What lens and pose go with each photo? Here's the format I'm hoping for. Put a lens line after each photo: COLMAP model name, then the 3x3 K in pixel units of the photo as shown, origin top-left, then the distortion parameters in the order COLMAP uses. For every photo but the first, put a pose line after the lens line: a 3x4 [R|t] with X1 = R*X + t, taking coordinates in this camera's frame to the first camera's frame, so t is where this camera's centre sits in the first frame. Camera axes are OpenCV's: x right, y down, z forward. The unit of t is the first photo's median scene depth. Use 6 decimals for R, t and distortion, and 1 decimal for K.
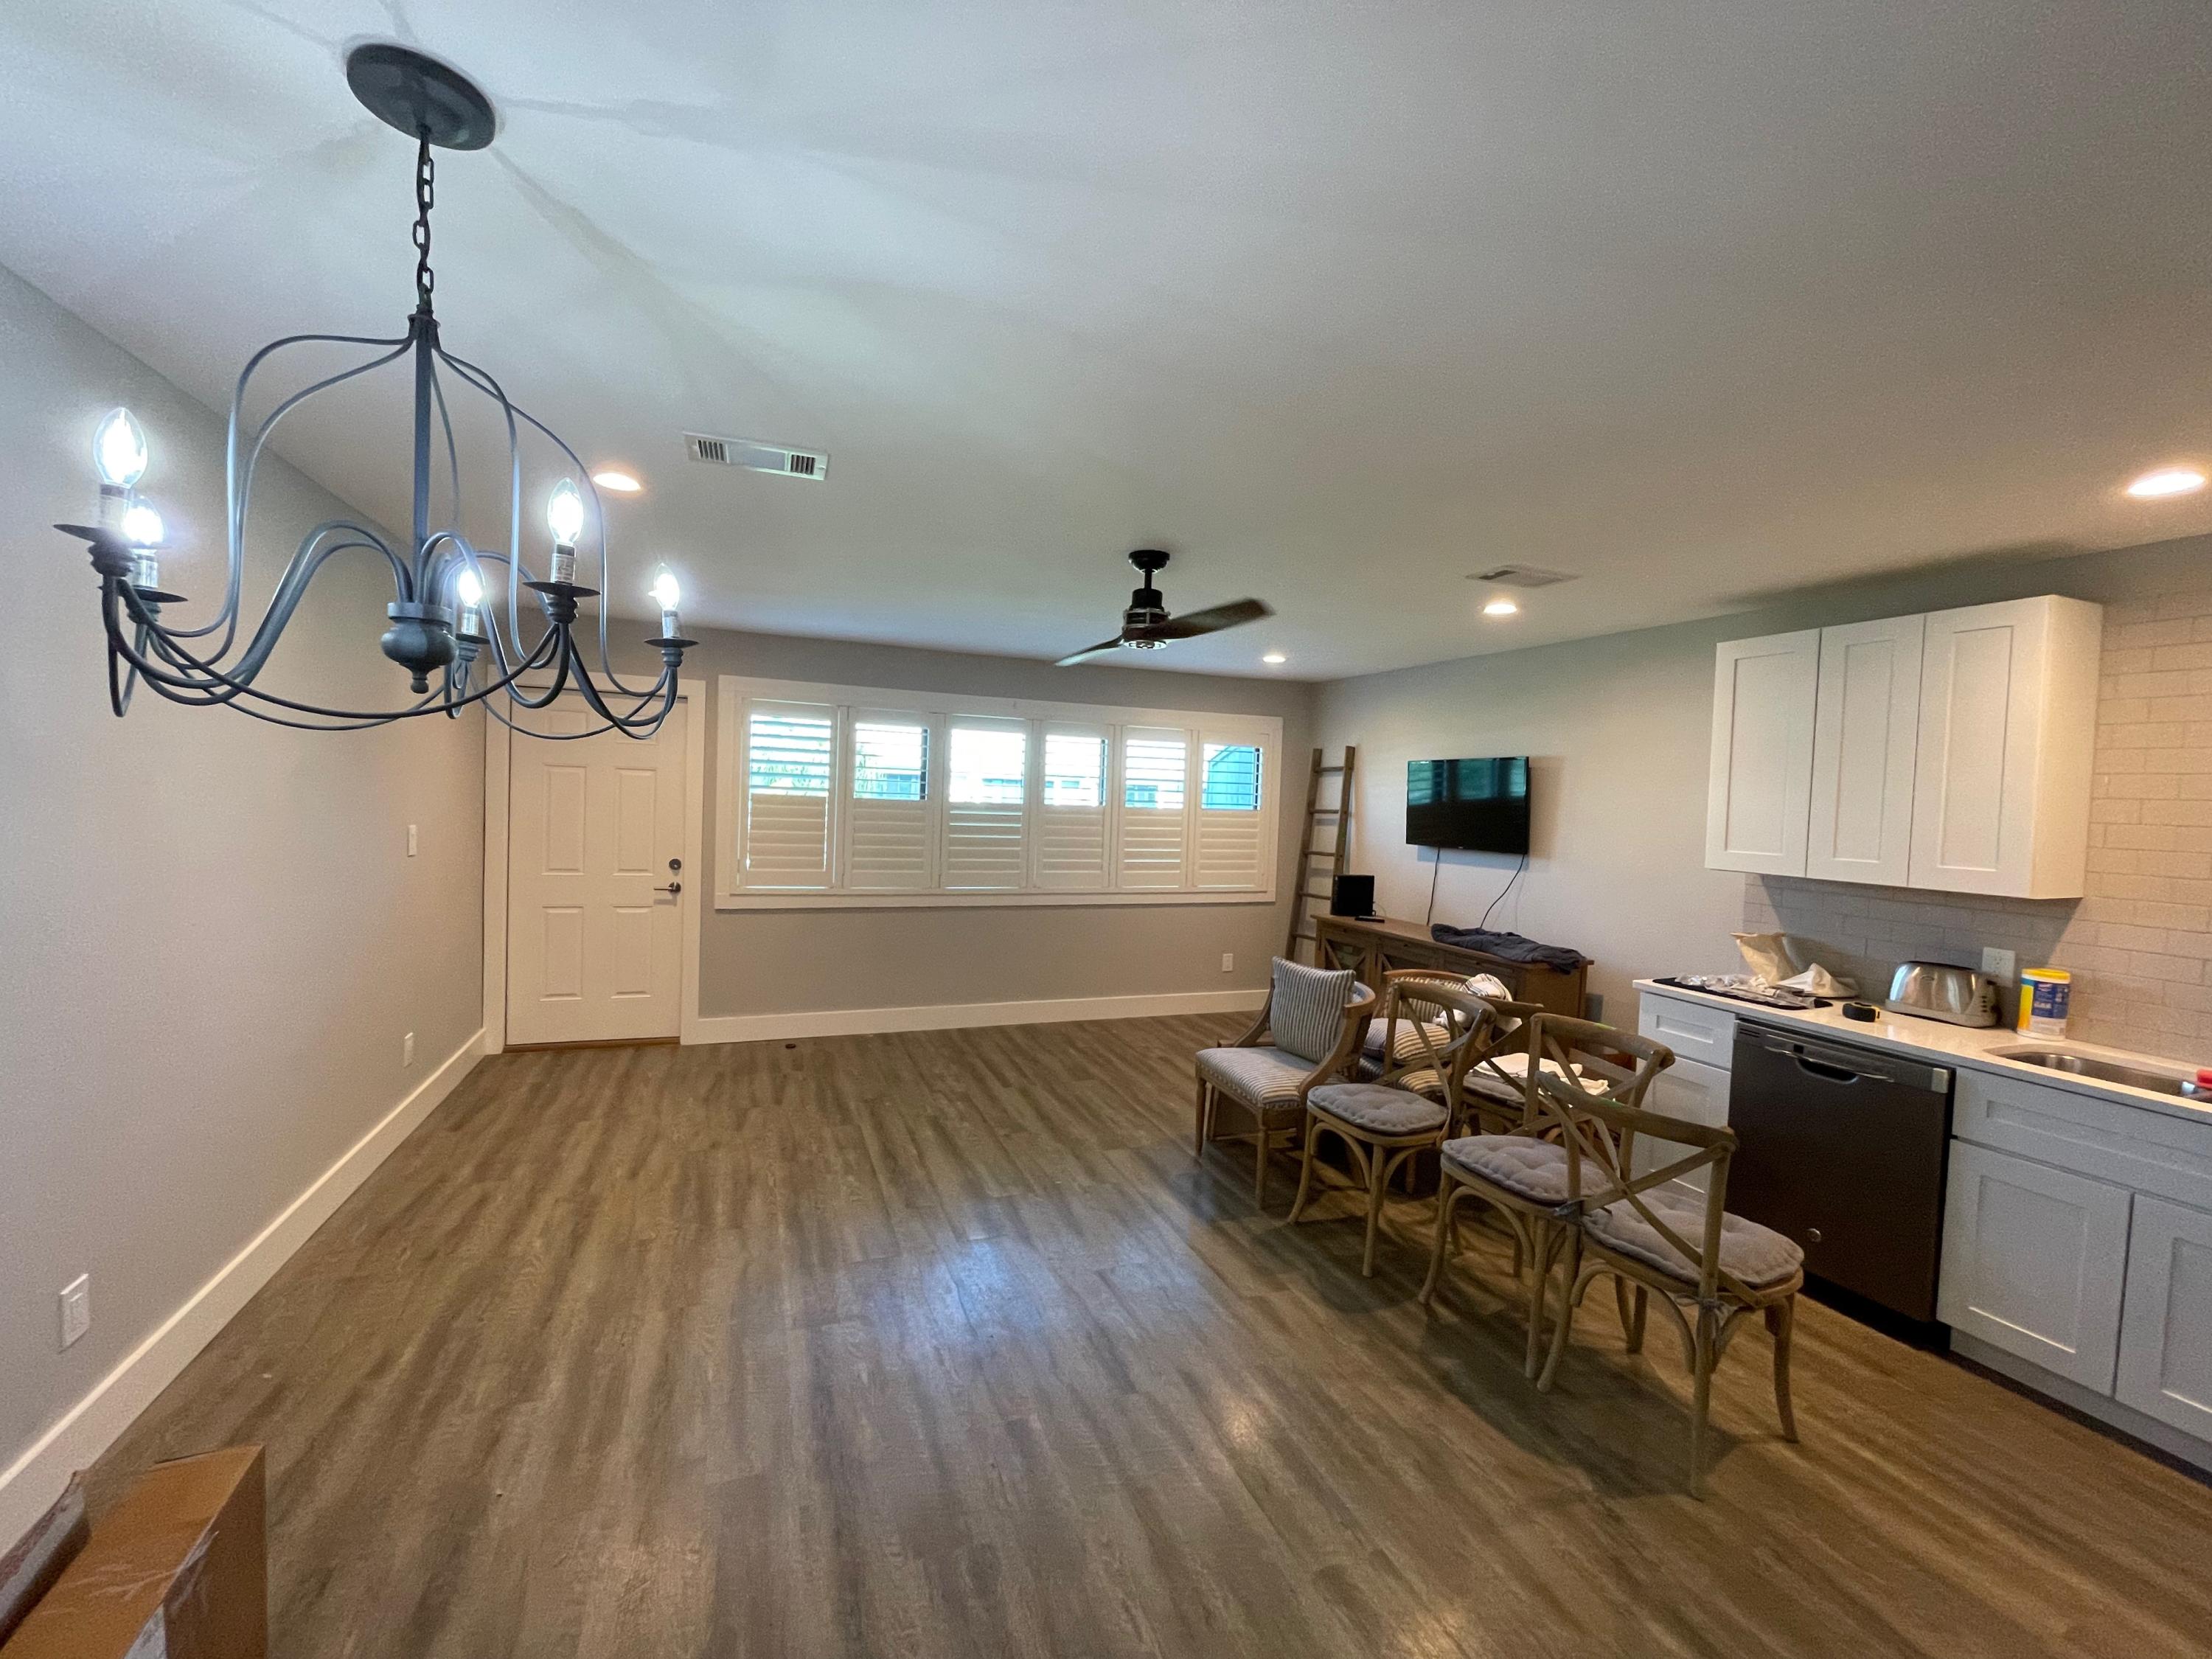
lens RADIAL K [[904.4, 0, 1087.8], [0, 904.4, 823.4], [0, 0, 1]] dist [0.004615, -0.001588]
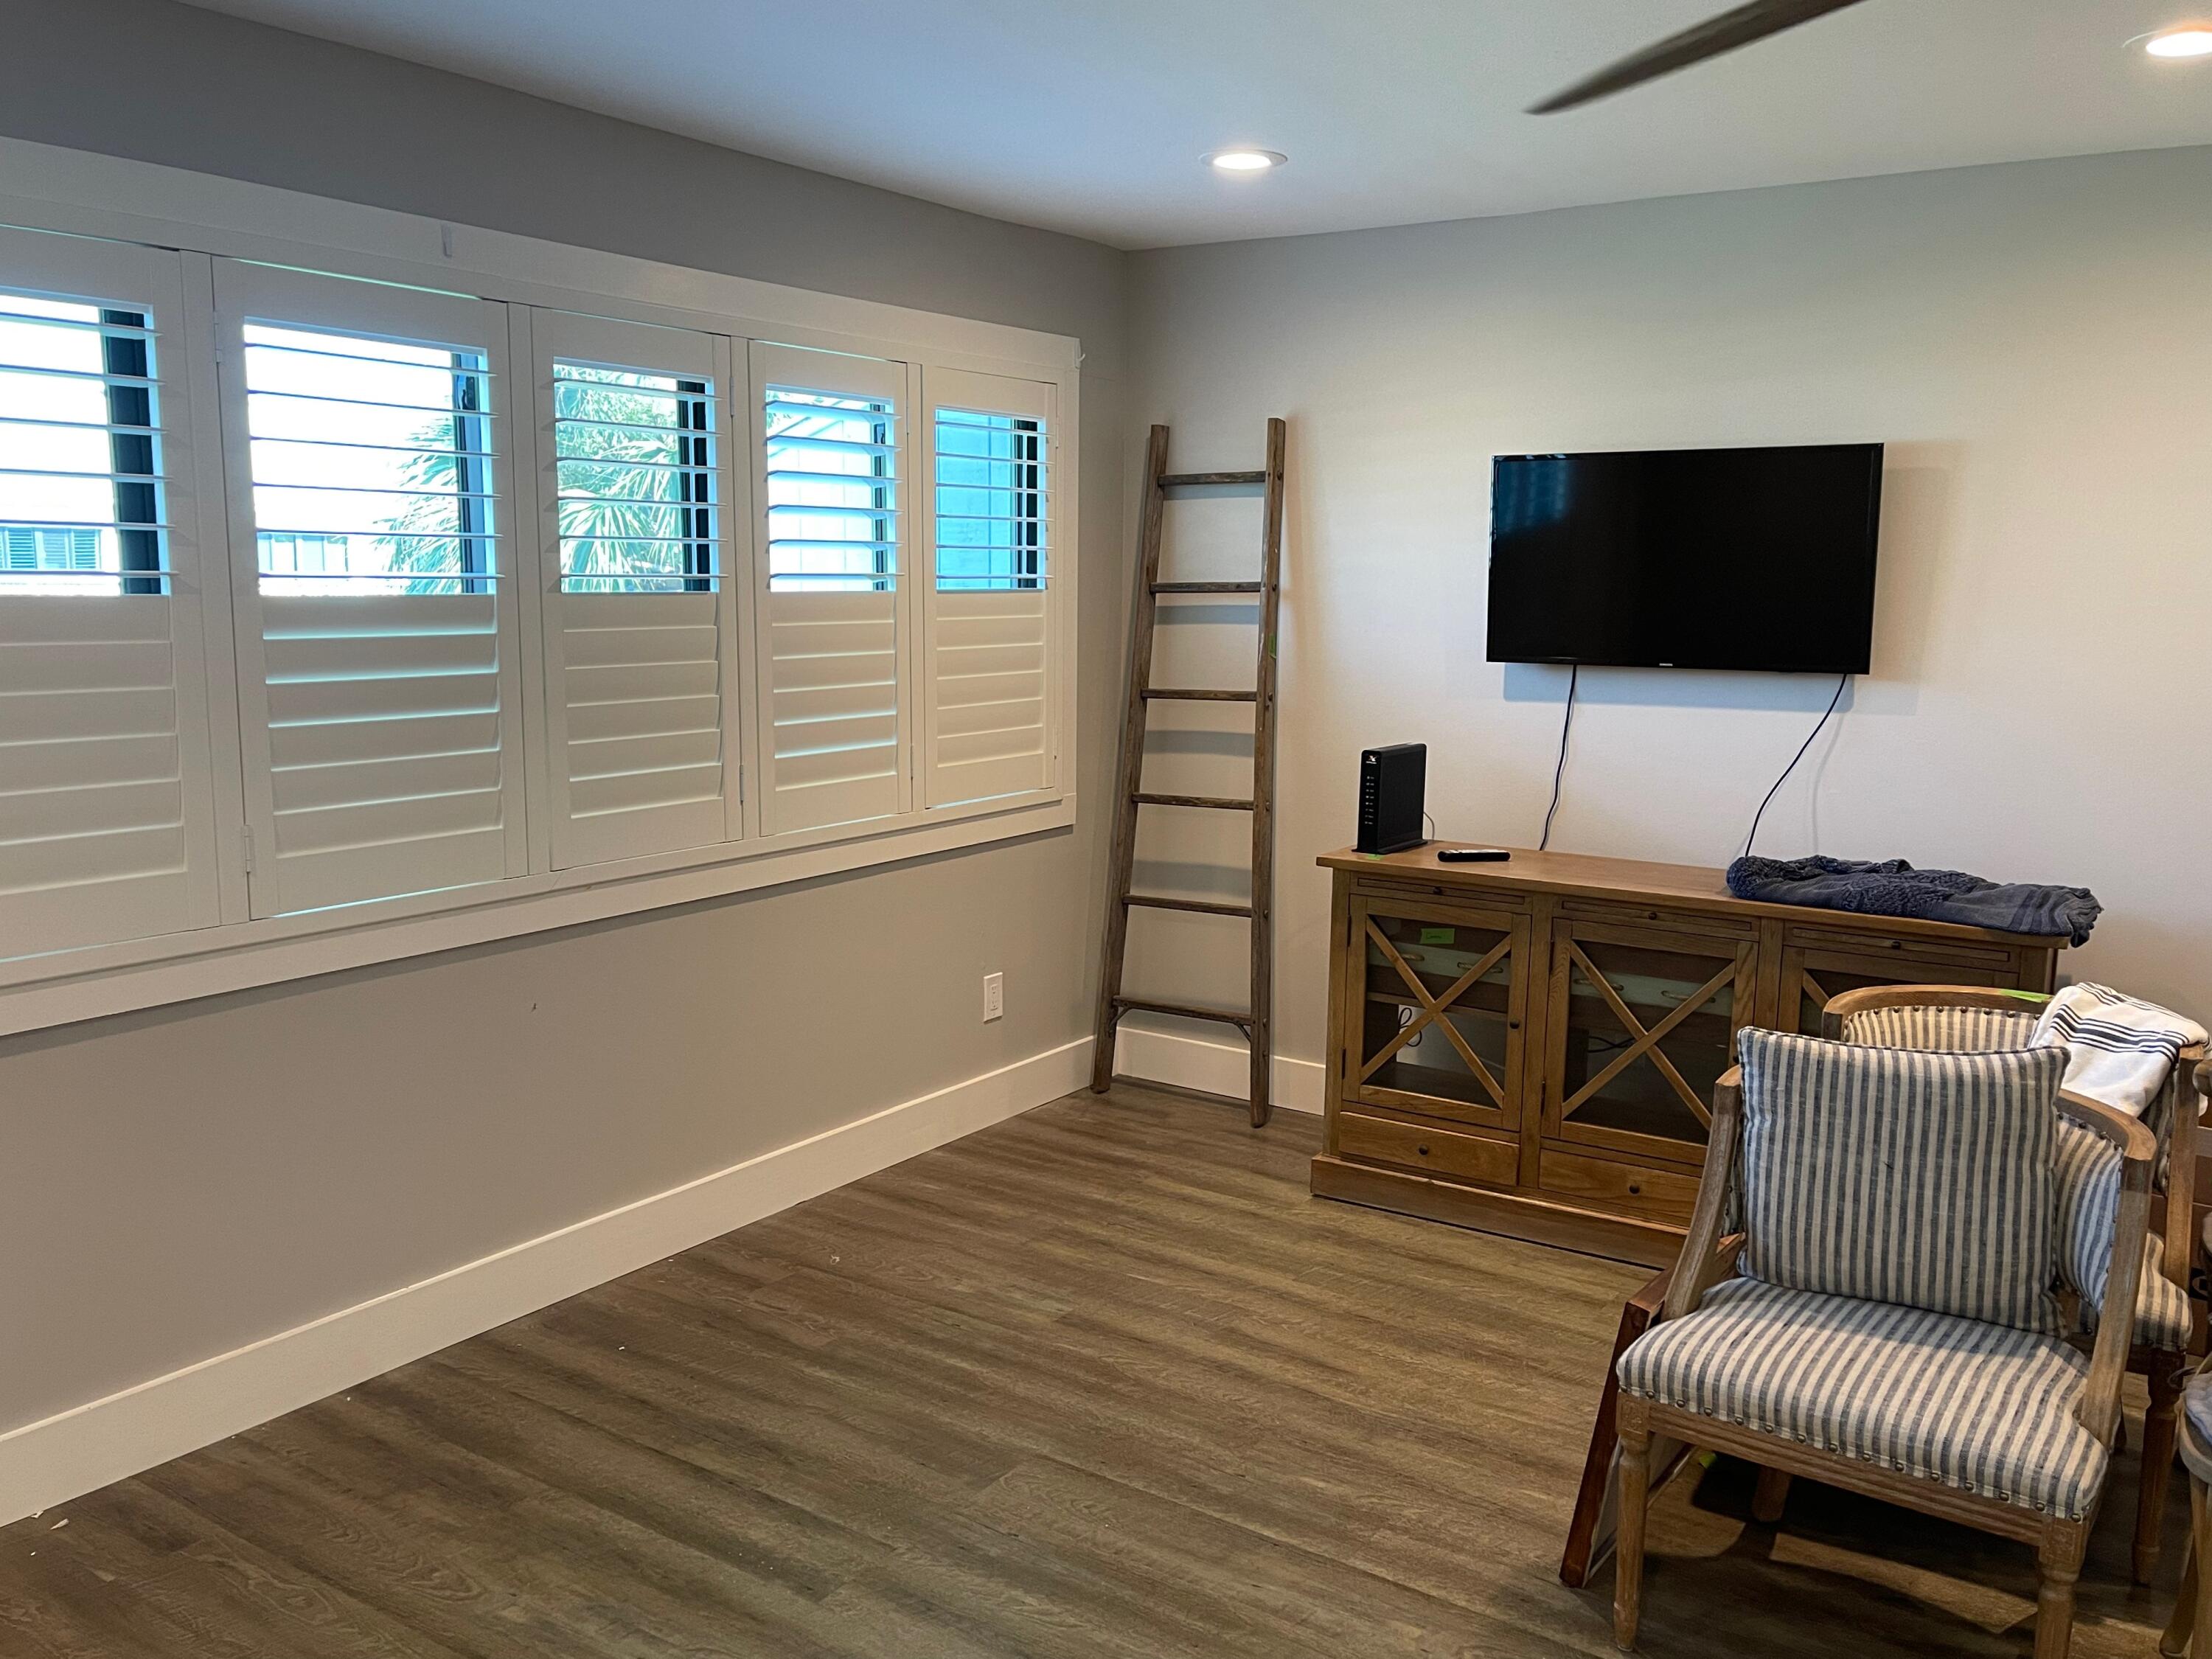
lens RADIAL K [[1802.7, 0, 1104.9], [0, 1802.7, 838.9], [0, 0, 1]] dist [0.007895, -0.002469]
pose [[0.820155, -0.111112, 0.561248, -0.245414], [0.037878, 0.989354, 0.140513, -0.018004], [-0.570886, -0.093984, 0.815632, 0.398362]]
